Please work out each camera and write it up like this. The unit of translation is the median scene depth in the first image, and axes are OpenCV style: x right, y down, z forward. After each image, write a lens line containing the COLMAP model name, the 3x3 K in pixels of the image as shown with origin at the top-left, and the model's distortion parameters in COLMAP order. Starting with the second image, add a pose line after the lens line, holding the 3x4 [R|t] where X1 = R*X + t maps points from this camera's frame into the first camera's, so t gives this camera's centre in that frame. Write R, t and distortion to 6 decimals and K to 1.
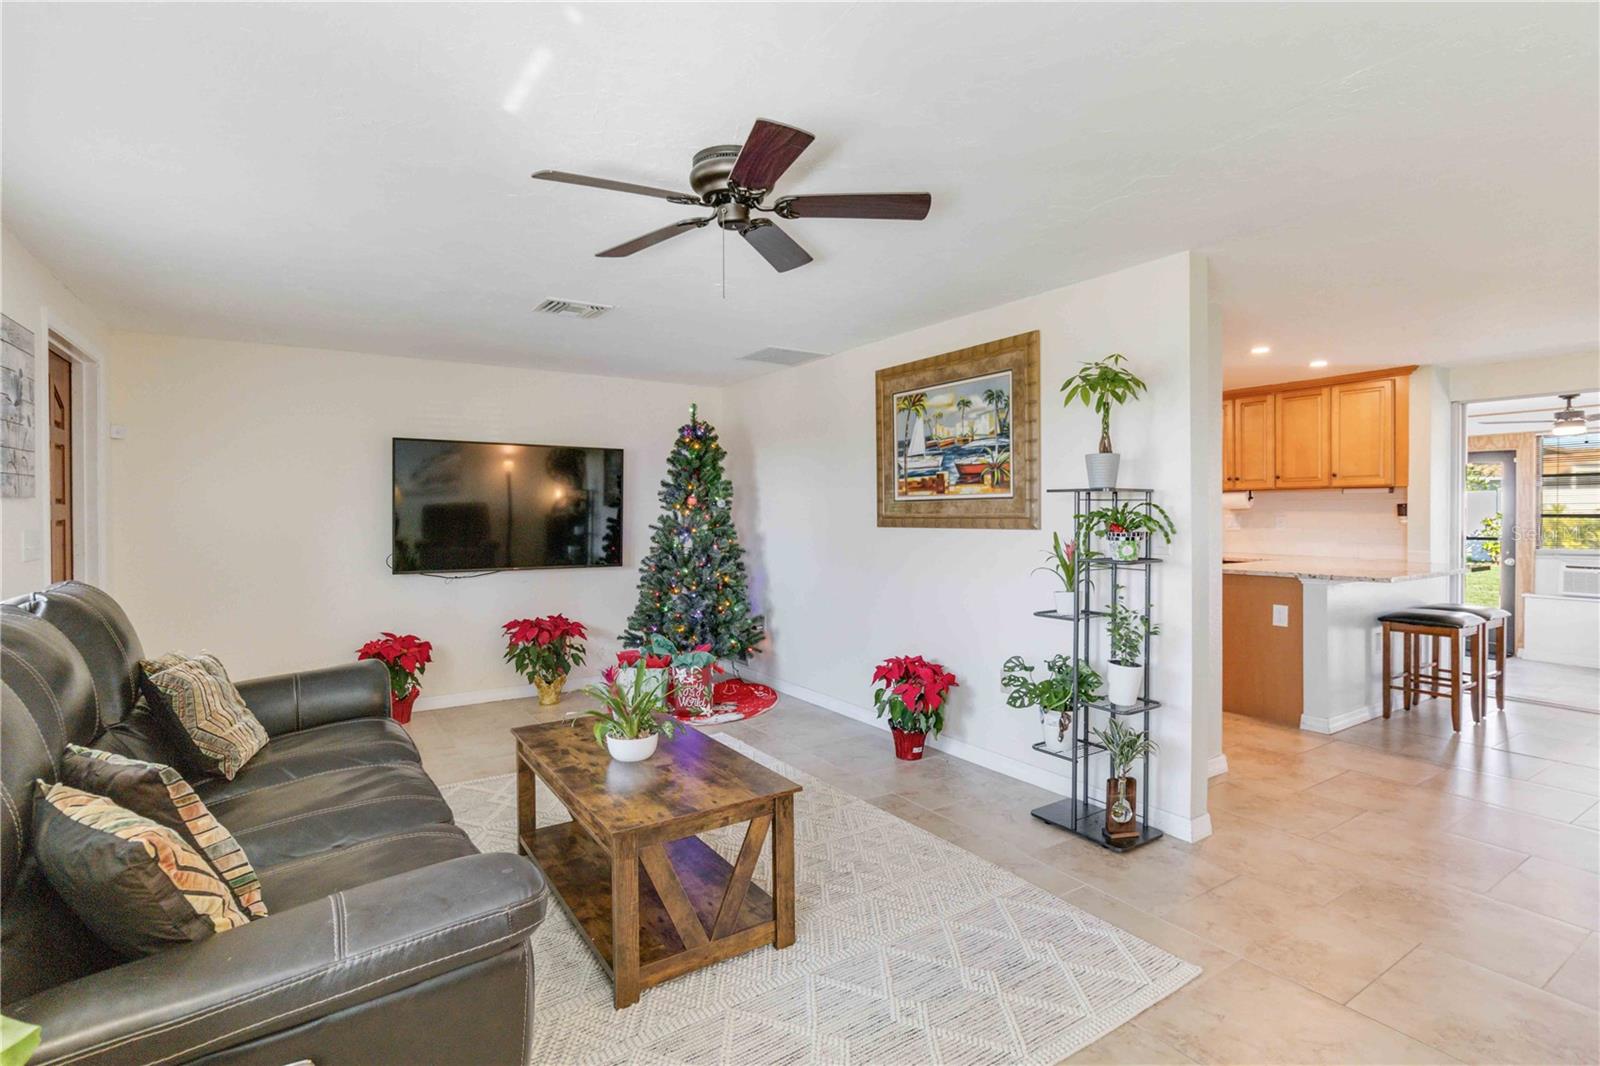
lens RADIAL K [[764.6, 0, 794.3], [0, 764.6, 519.3], [0, 0, 1]] dist [-0.001326, -0.000349]
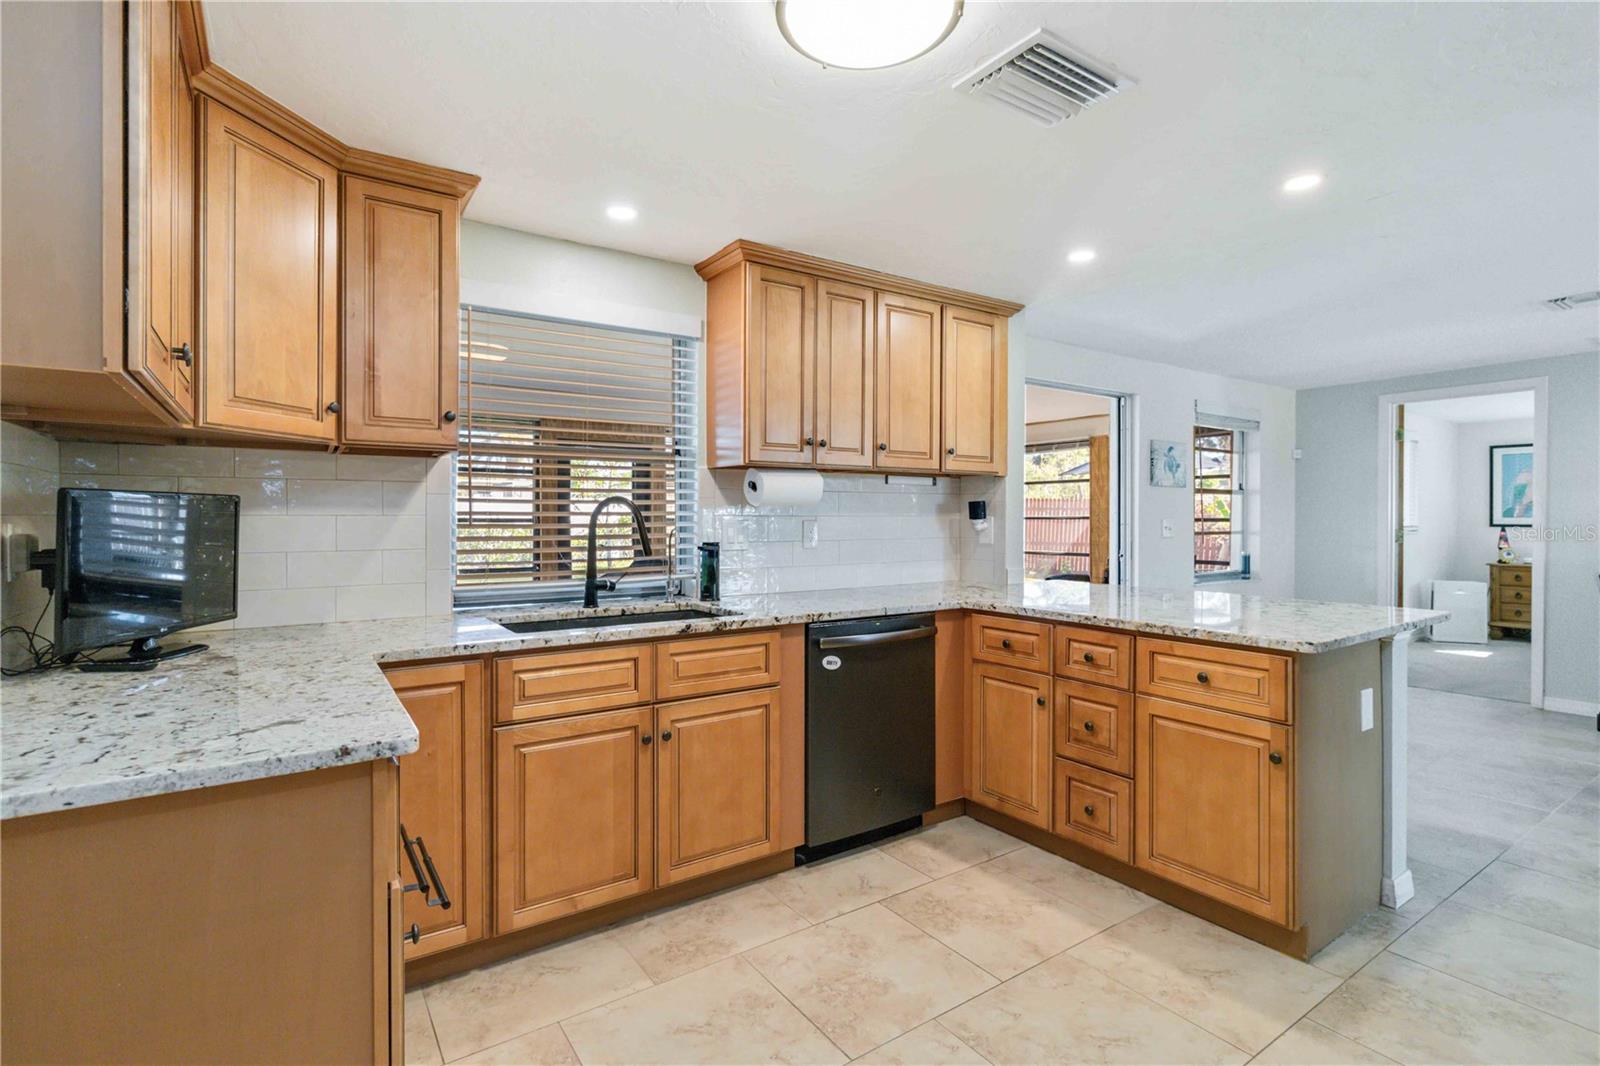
lens RADIAL K [[755.7, 0, 800.2], [0, 755.7, 516.4], [0, 0, 1]] dist [-0.000172, 0.000376]
pose [[-0.021218, 0.002113, 0.999773, 0.127376], [0.009306, 0.999955, -0.001915, -0.007669], [-0.999732, 0.009263, -0.021237, 1.336968]]
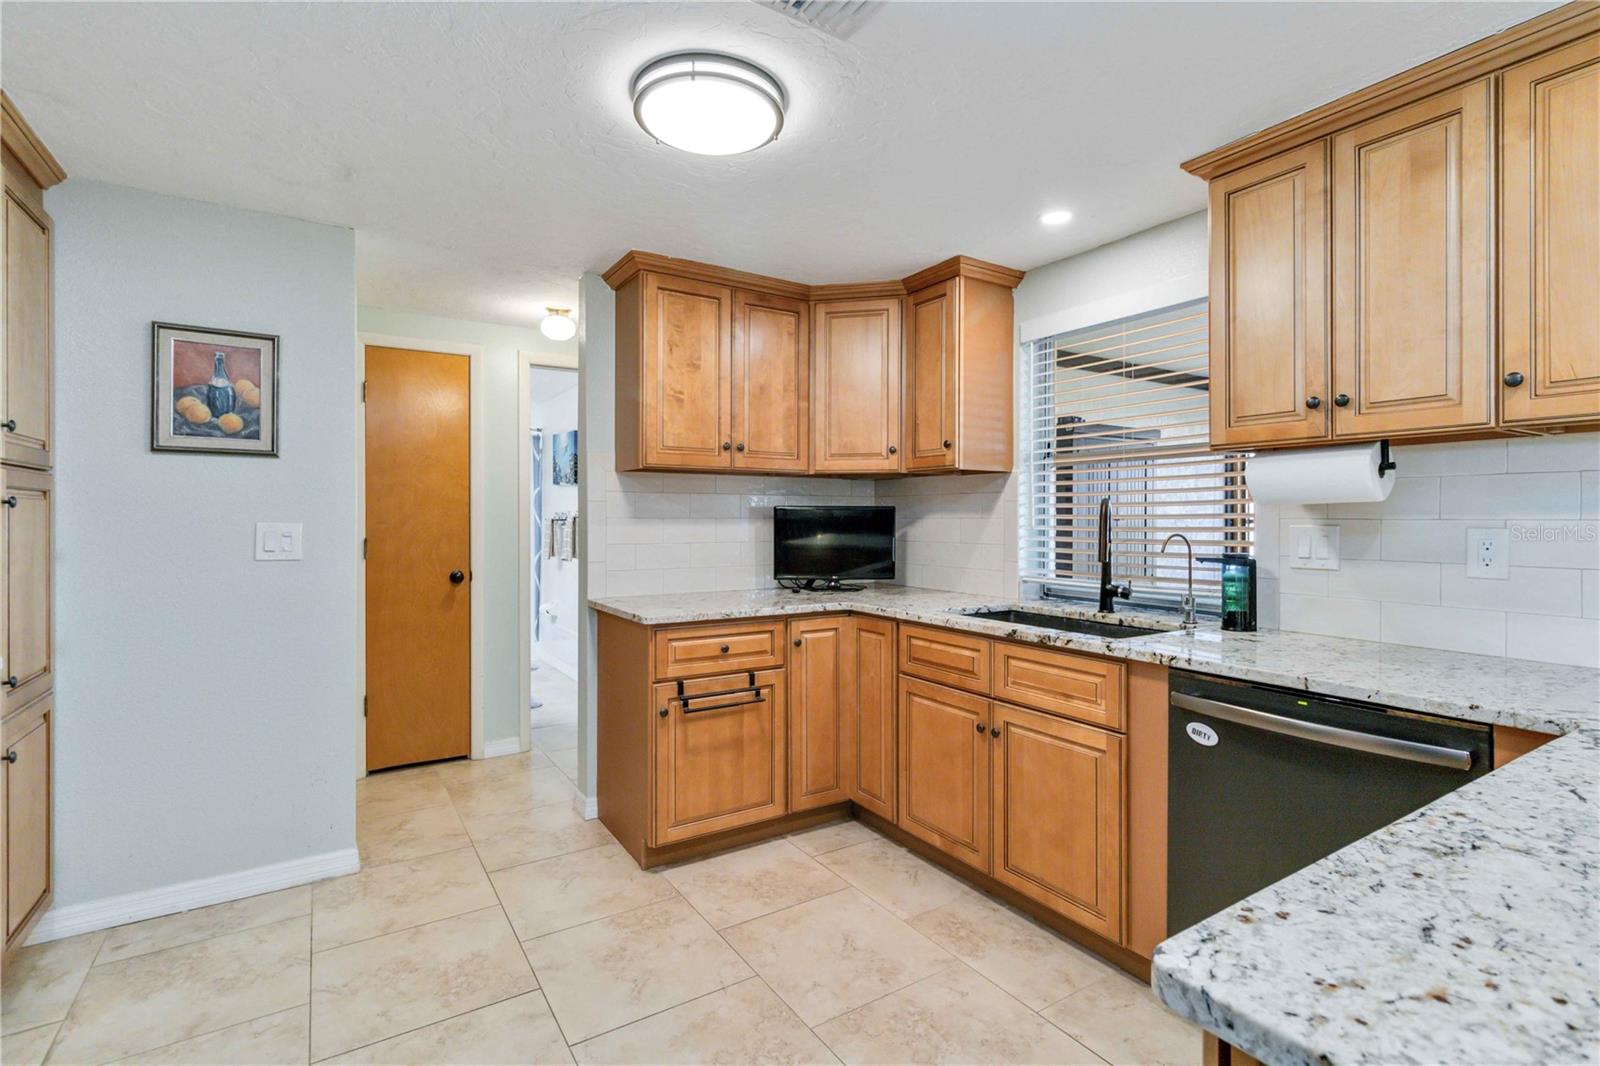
lens RADIAL K [[750.7, 0, 799.2], [0, 750.7, 515.0], [0, 0, 1]] dist [-0.000814, 0.000339]
pose [[0.999931, 0.003658, -0.011174, 0.484887], [-0.003809, 0.999902, -0.013477, -0.005218], [0.011124, 0.013519, 0.999847, 0.921129]]
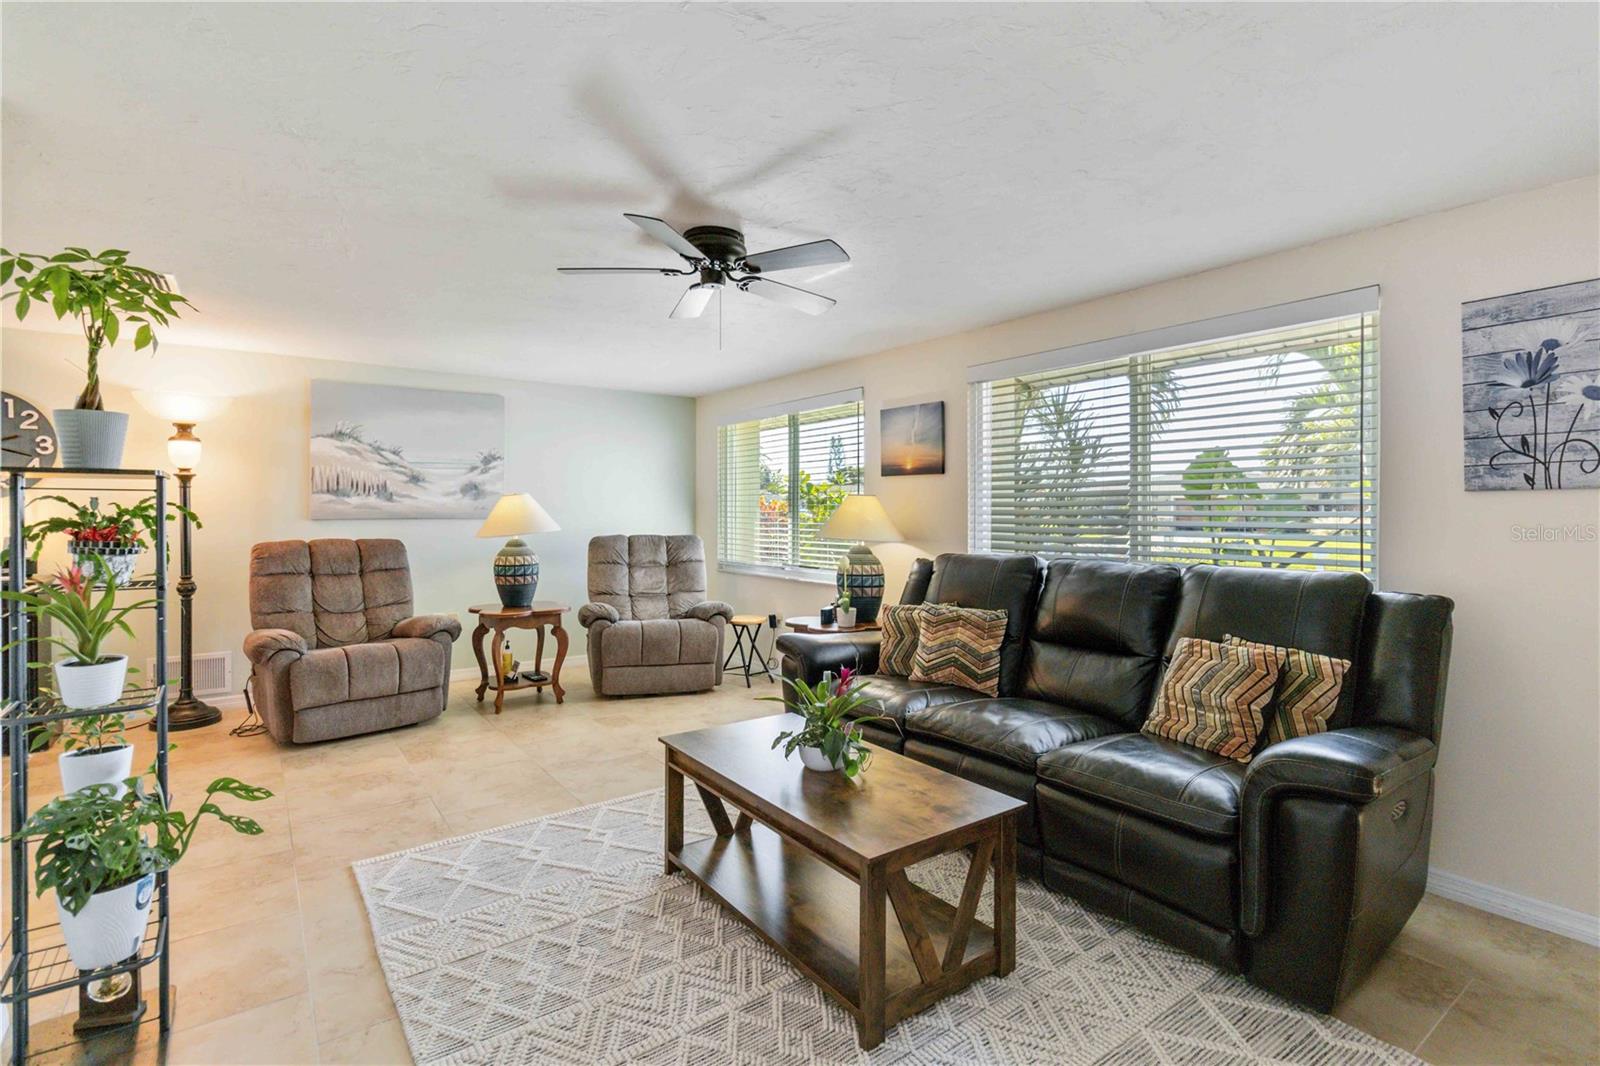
lens RADIAL K [[755.7, 0, 800.2], [0, 755.7, 516.4], [0, 0, 1]] dist [-0.000172, 0.000376]
pose [[-0.998925, 0.003372, -0.046235, -0.076238], [0.002428, 0.999788, 0.020446, -0.009984], [0.046294, 0.020311, -0.998721, 1.027186]]
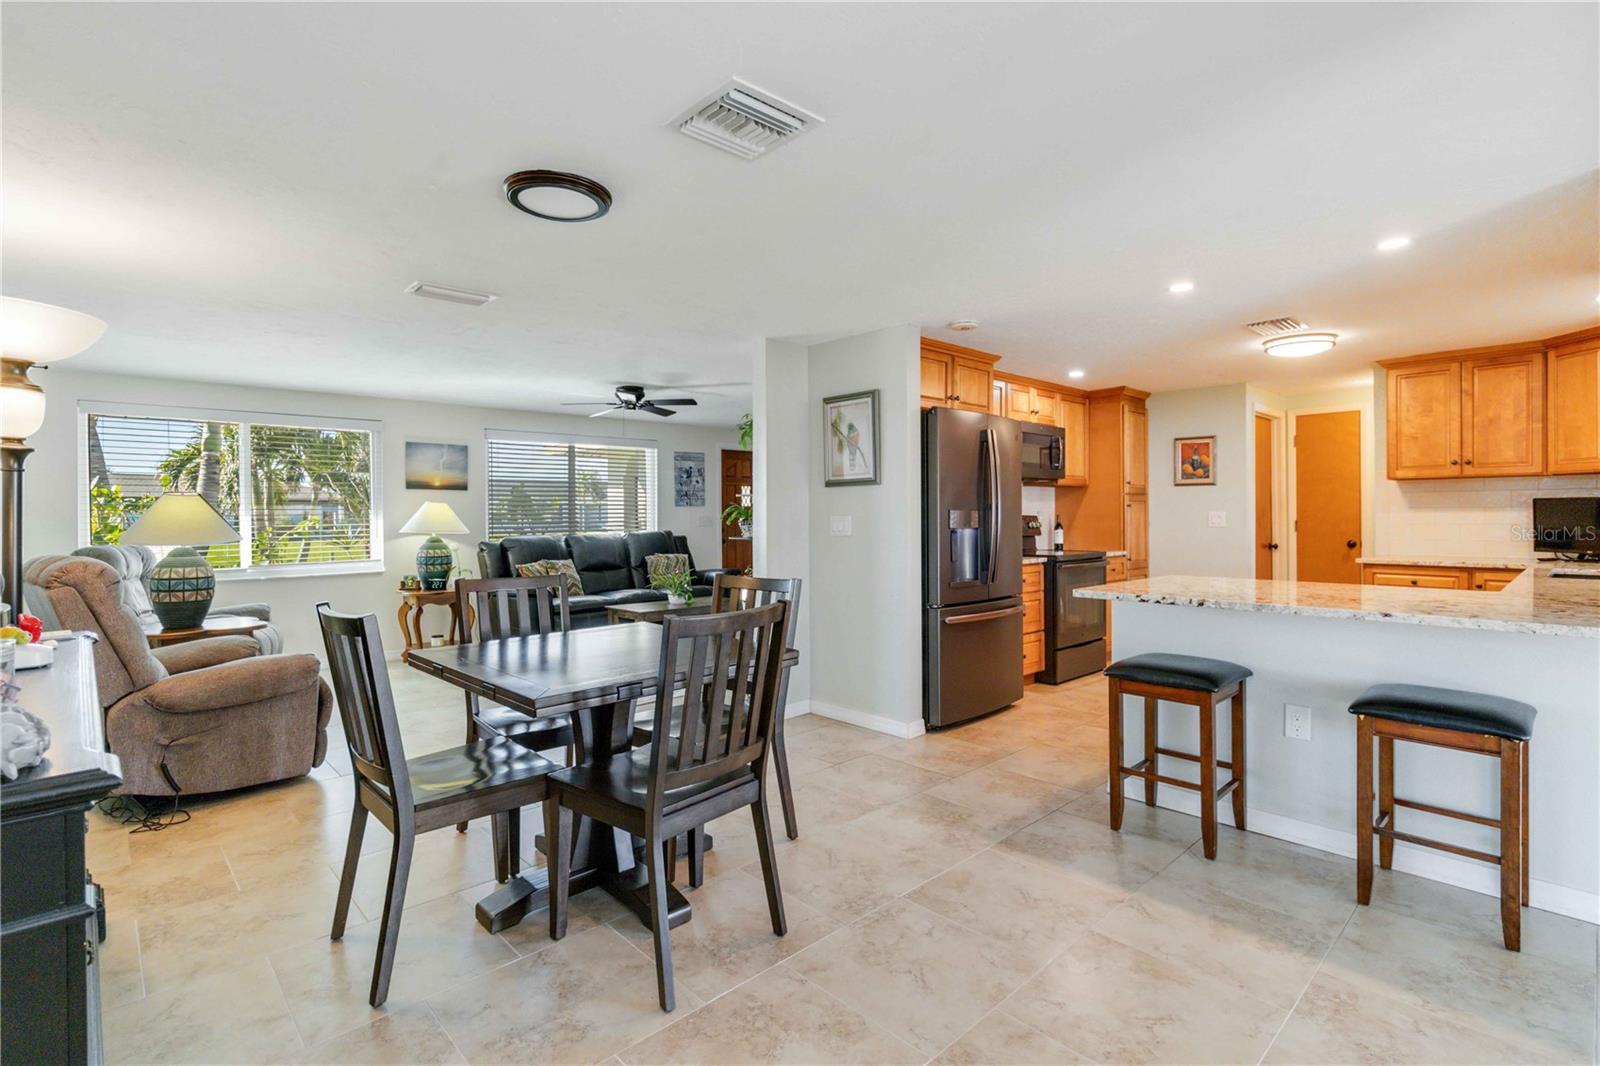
lens RADIAL K [[755.7, 0, 800.2], [0, 755.7, 516.4], [0, 0, 1]] dist [-0.000172, 0.000376]
pose [[0.172452, 0.005048, -0.985005, 1.272074], [-0.003874, 0.999983, 0.004447, -0.000237], [0.985010, 0.003049, 0.172468, 0.512361]]
